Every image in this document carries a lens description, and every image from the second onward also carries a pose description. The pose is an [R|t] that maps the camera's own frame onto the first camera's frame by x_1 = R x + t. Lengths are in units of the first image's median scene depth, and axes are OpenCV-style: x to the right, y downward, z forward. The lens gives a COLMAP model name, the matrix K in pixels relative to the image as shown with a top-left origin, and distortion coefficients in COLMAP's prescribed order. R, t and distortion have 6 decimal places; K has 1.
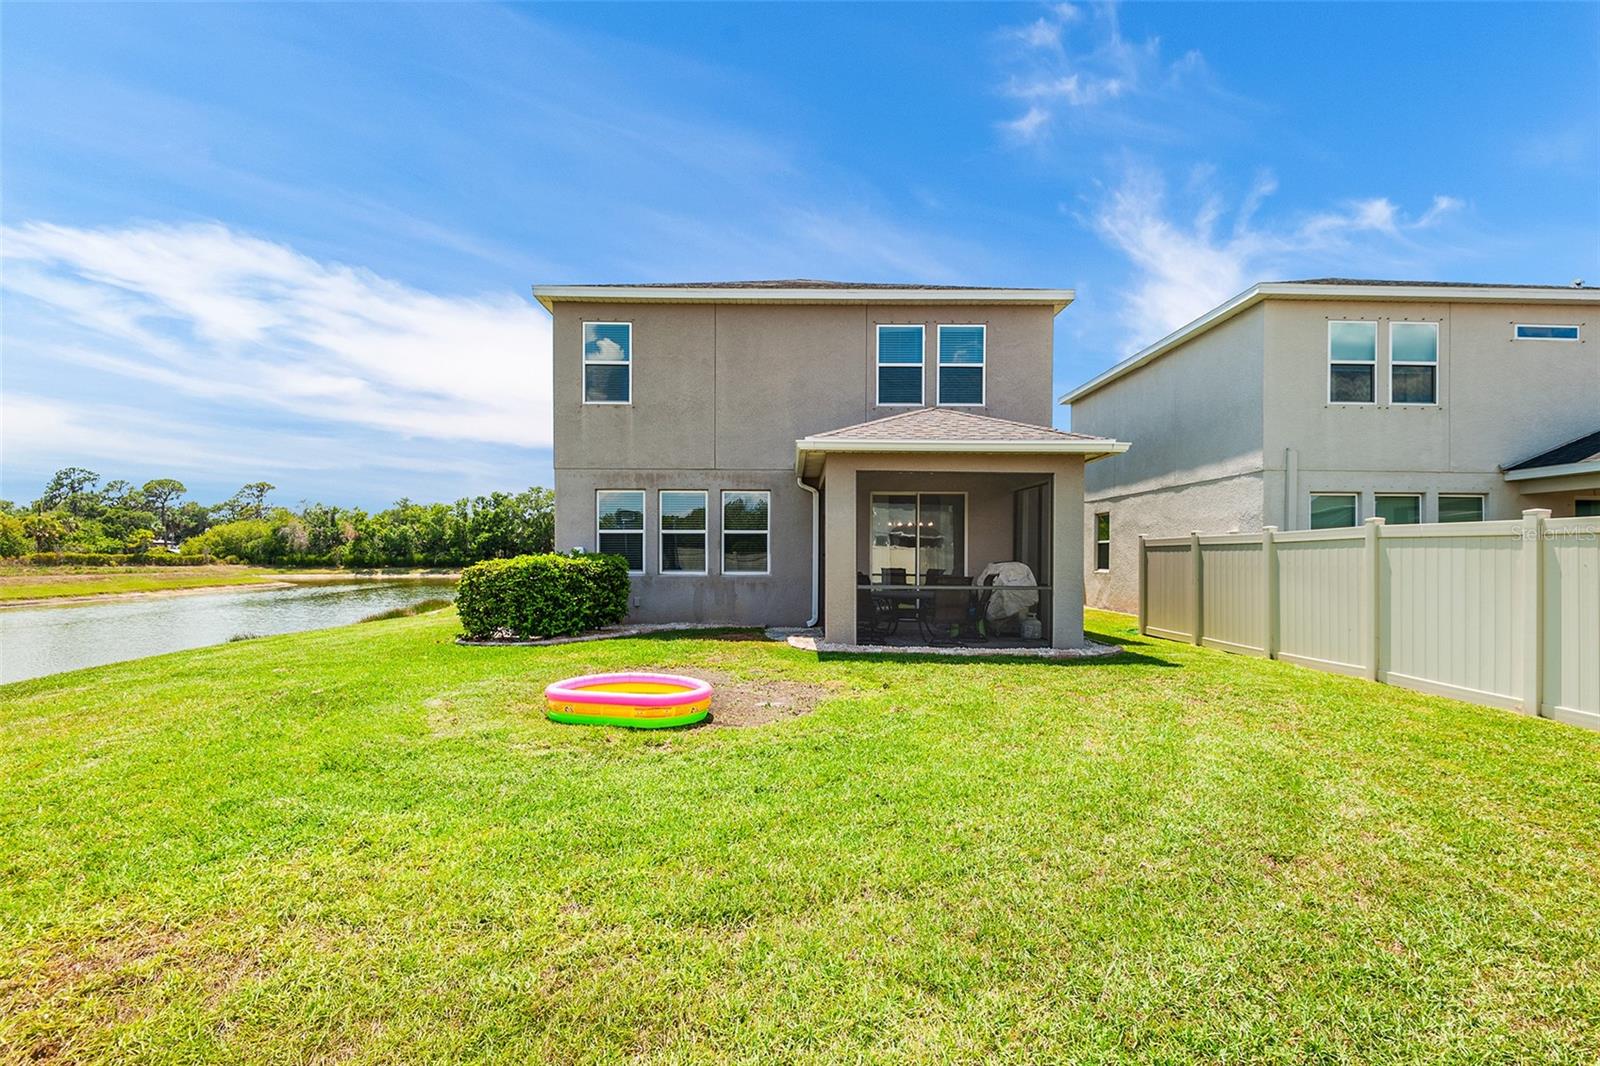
lens RADIAL K [[732.6, 0, 801.3], [0, 732.6, 543.1], [0, 0, 1]] dist [0.007813, -0.003109]
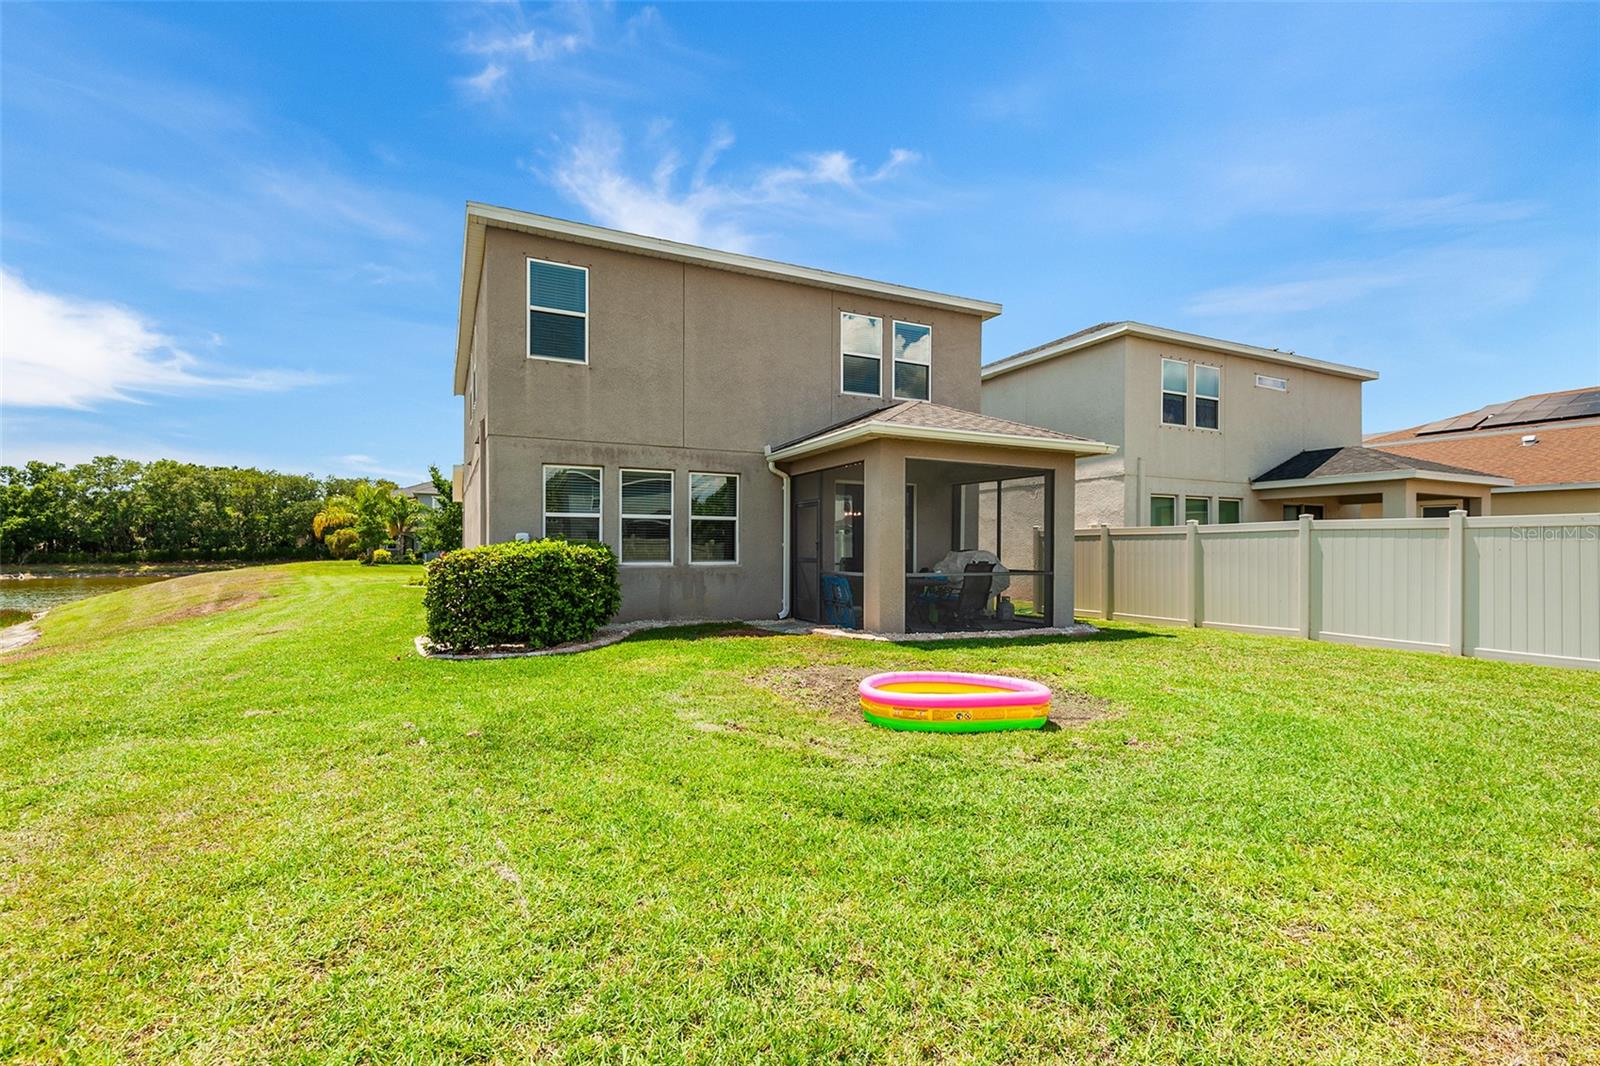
lens RADIAL K [[732.6, 0, 804.8], [0, 732.6, 537.6], [0, 0, 1]] dist [0.007813, -0.003109]
pose [[0.903220, 0.005988, 0.429137, -0.367431], [-0.006808, 0.999977, 0.000374, 0.007835], [-0.429125, -0.003259, 0.903239, 0.128368]]
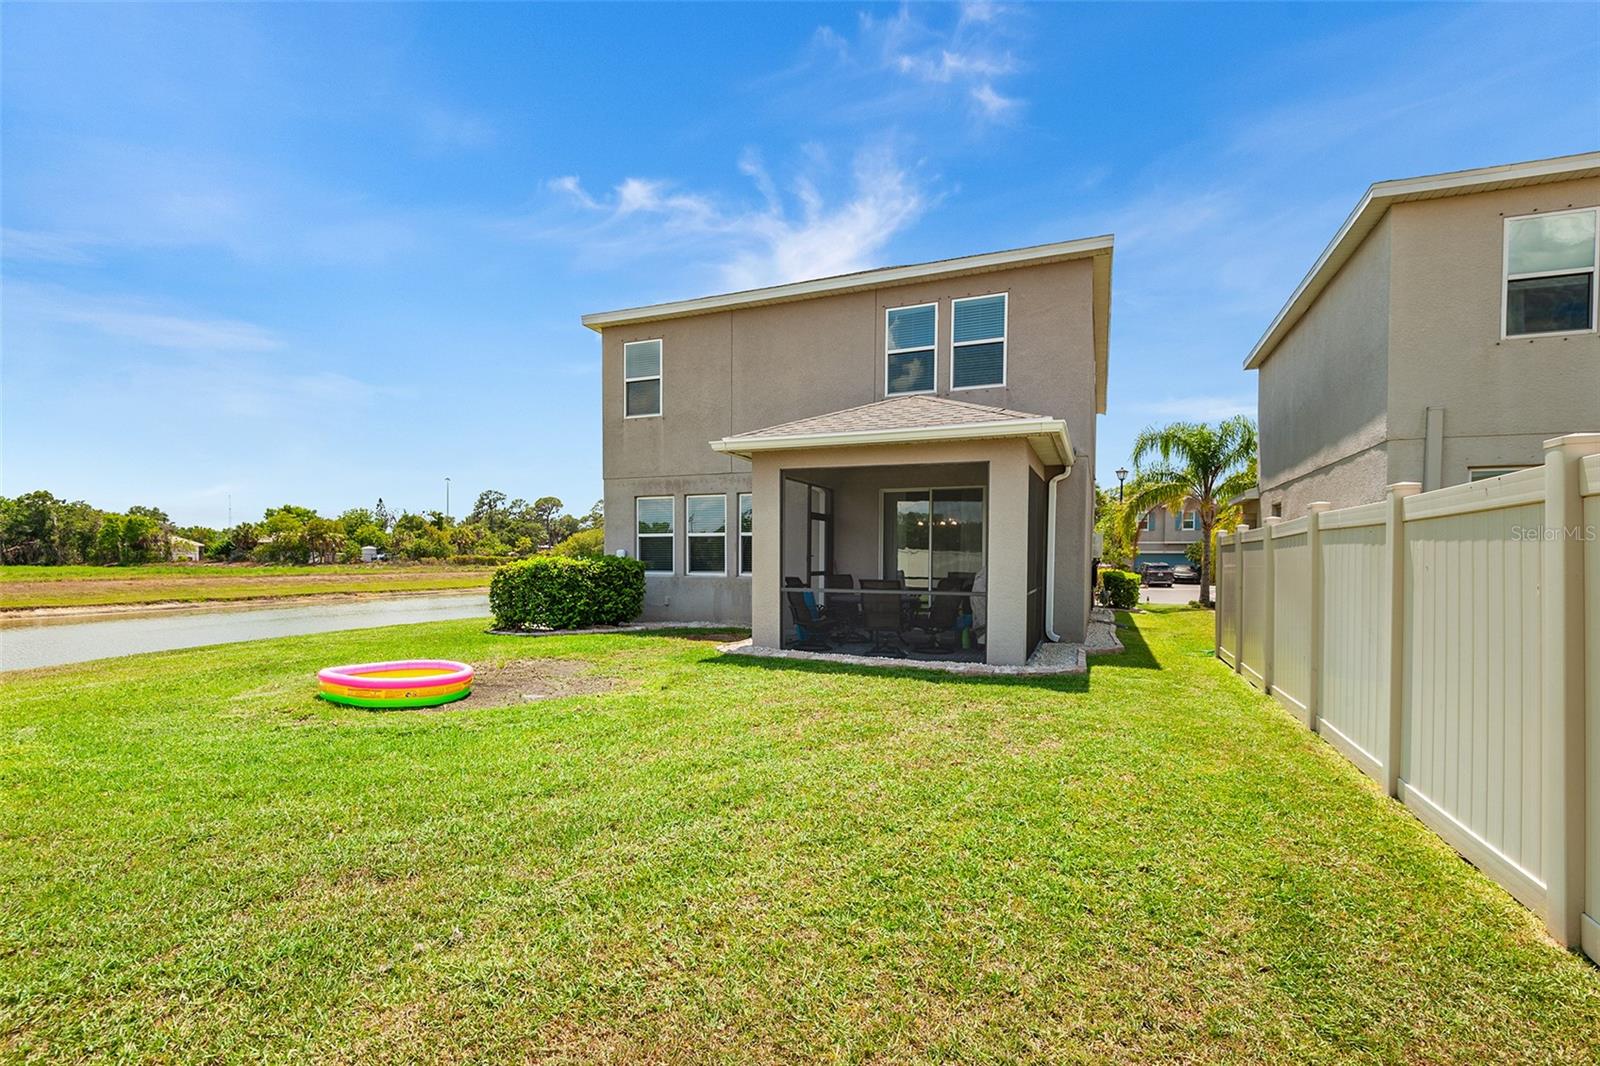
lens RADIAL K [[732.6, 0, 814.3], [0, 732.6, 561.7], [0, 0, 1]] dist [0.007813, -0.003109]
pose [[0.921108, 0.001824, -0.389303, 0.386113], [0.007273, 0.999734, 0.021892, 0.001414], [0.389239, -0.022997, 0.920850, 0.101859]]
